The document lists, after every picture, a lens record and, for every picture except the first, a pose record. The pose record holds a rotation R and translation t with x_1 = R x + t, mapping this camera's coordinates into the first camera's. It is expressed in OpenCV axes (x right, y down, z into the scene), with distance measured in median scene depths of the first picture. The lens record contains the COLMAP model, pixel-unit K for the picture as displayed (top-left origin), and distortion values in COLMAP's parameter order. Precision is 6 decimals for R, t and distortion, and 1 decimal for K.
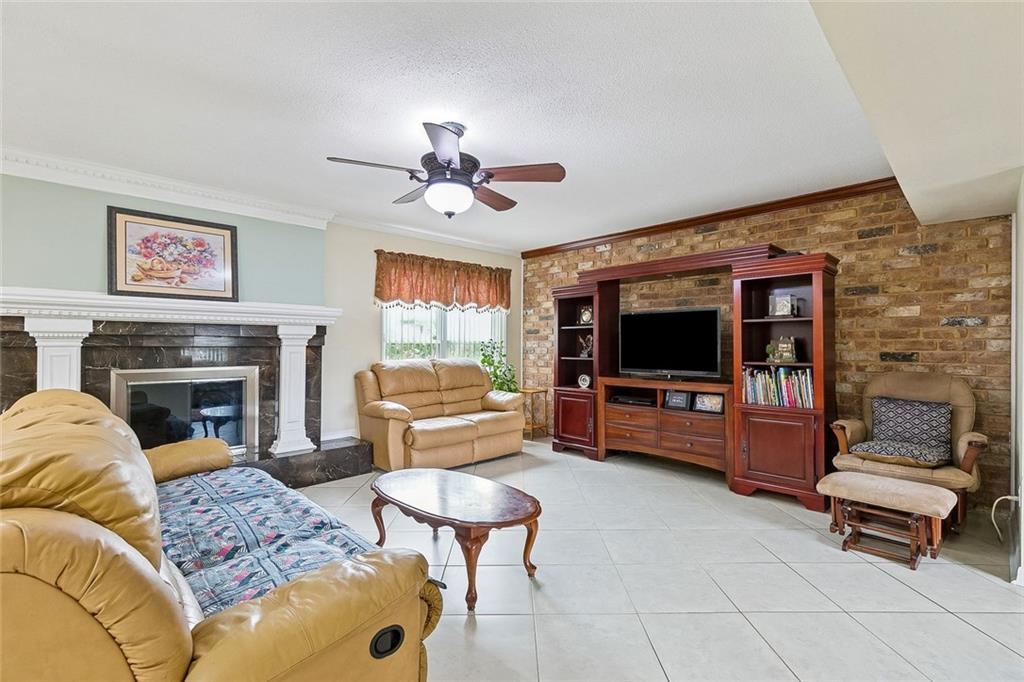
lens RADIAL K [[458.6, 0, 511.9], [0, 458.6, 342.3], [0, 0, 1]] dist [-0.000052, 0.000542]
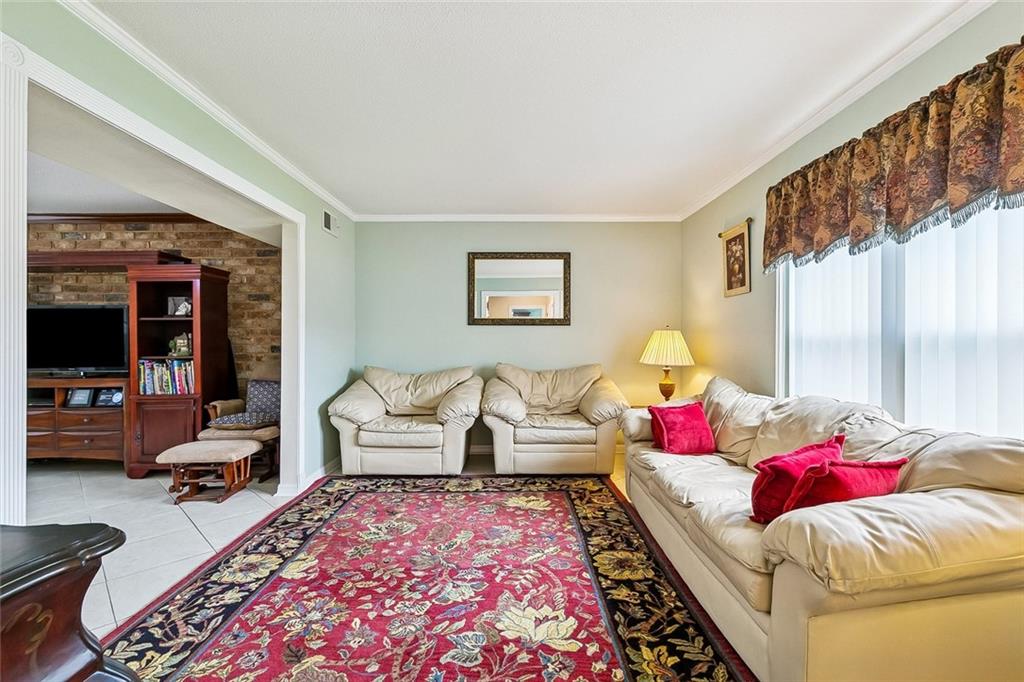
lens RADIAL K [[458.6, 0, 513.9], [0, 458.6, 338.8], [0, 0, 1]] dist [-0.000052, 0.000542]
pose [[0.687857, -0.005245, 0.725827, 0.322596], [0.001607, 0.999982, 0.005703, -0.004032], [-0.725844, -0.002757, 0.687854, -0.387952]]
